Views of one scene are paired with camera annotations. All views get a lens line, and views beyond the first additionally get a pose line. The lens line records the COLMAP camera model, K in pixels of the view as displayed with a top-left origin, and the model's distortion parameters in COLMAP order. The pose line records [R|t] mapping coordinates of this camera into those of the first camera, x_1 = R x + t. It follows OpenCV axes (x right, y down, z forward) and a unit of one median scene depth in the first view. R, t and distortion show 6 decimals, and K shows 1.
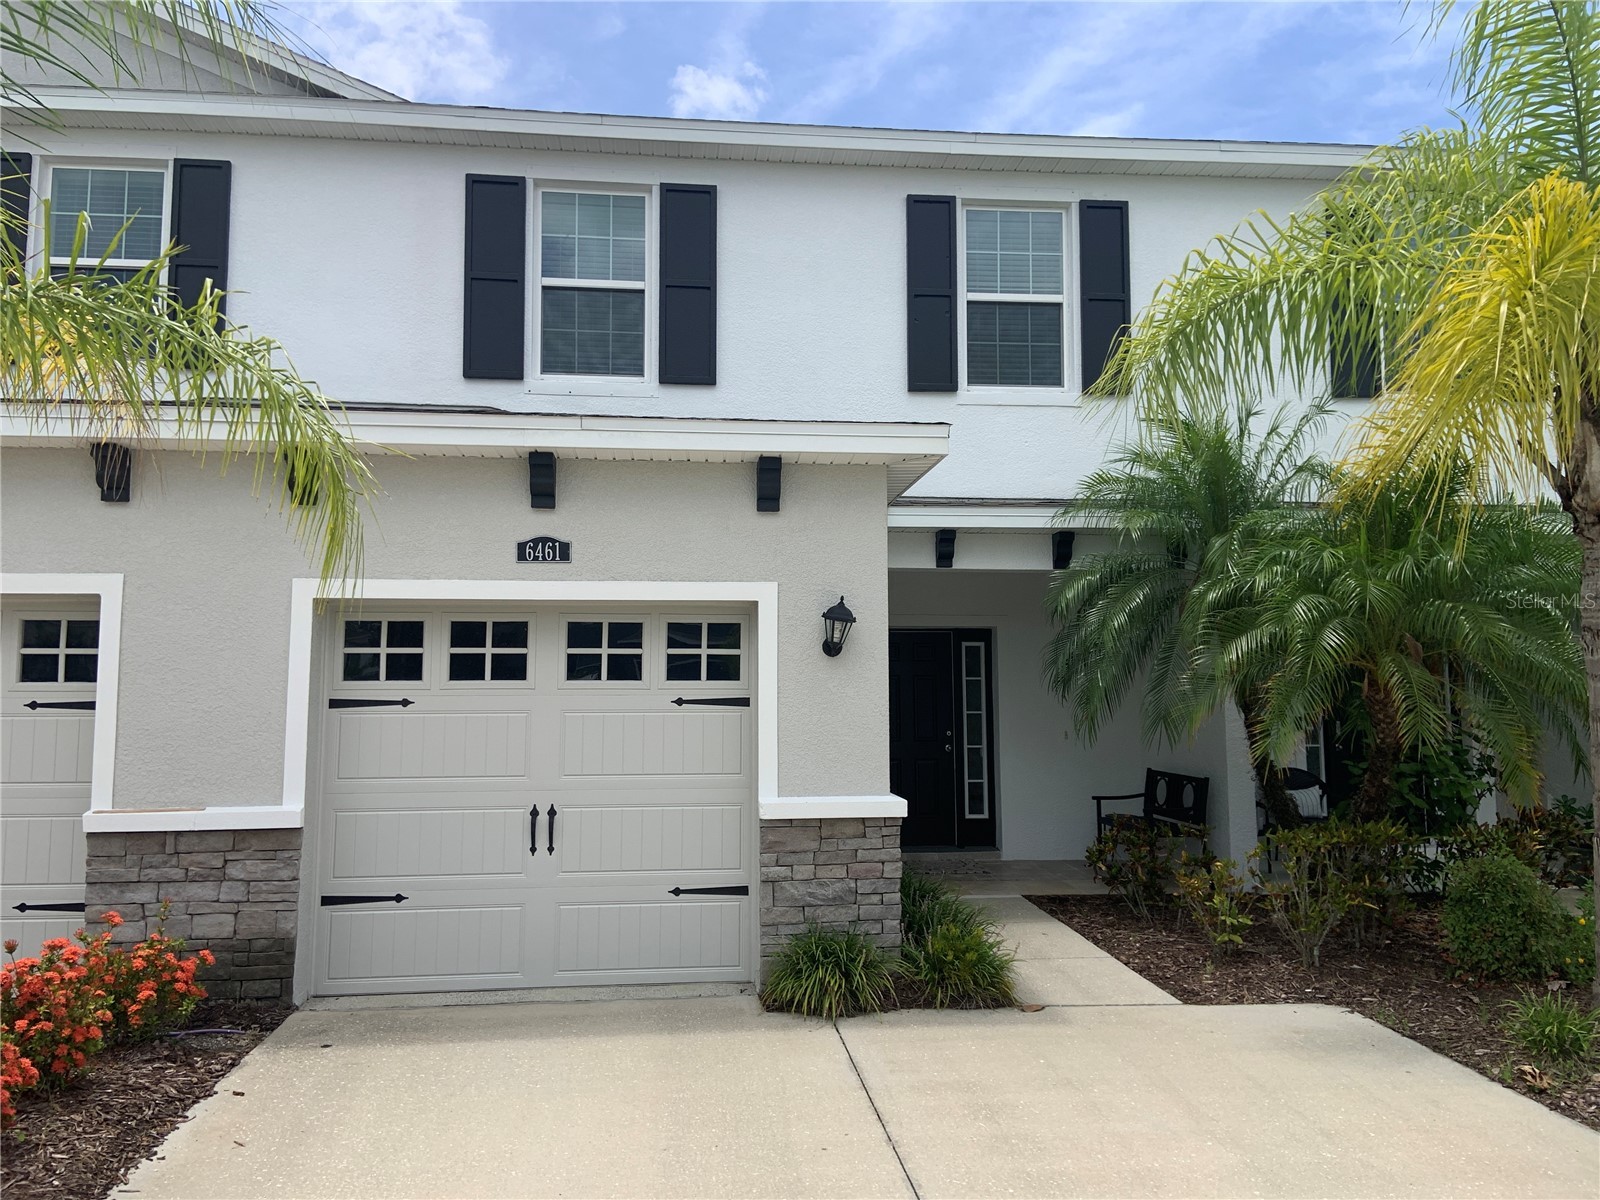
lens RADIAL K [[1219.9, 0, 792.5], [0, 1219.9, 583.2], [0, 0, 1]] dist [0.139131, -0.152908]
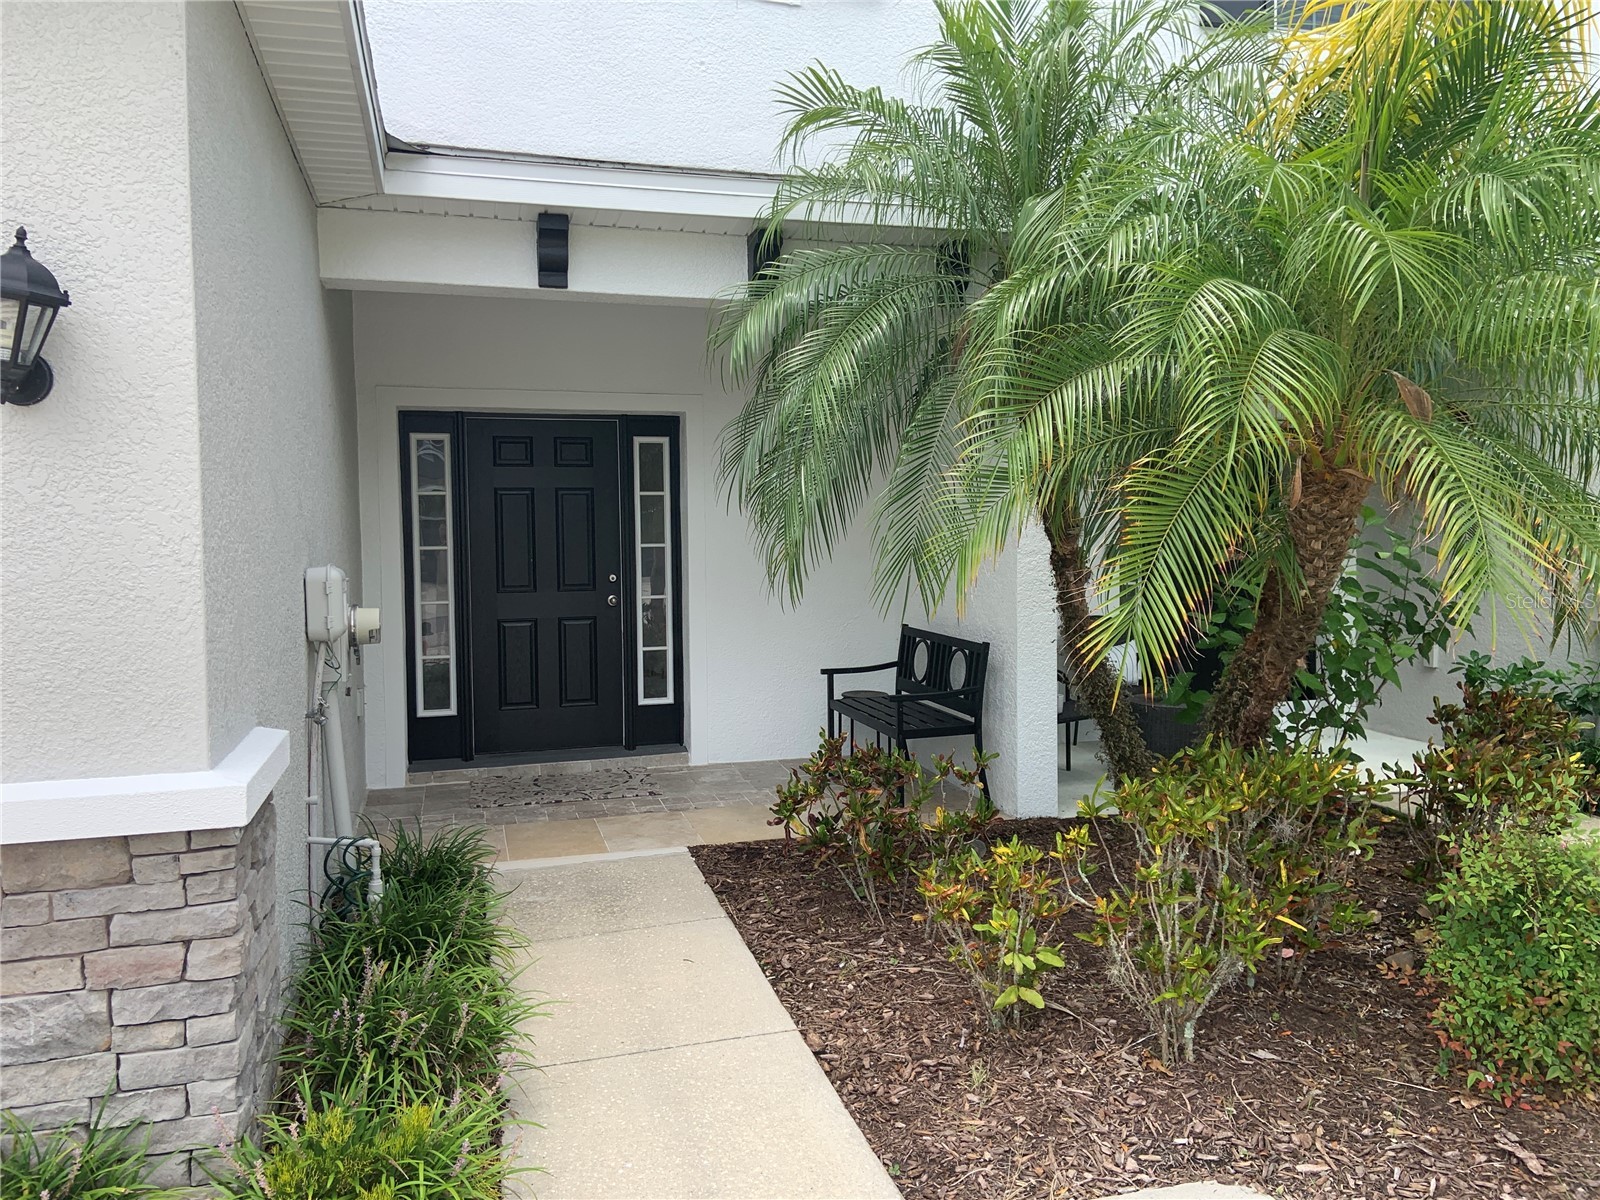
lens RADIAL K [[1219.9, 0, 792.5], [0, 1219.9, 583.2], [0, 0, 1]] dist [0.139131, -0.152908]
pose [[0.986795, -0.013972, 0.161371, 0.157937], [-0.008588, 0.990358, 0.138264, 0.047297], [-0.161746, -0.137824, 0.977160, 0.475574]]
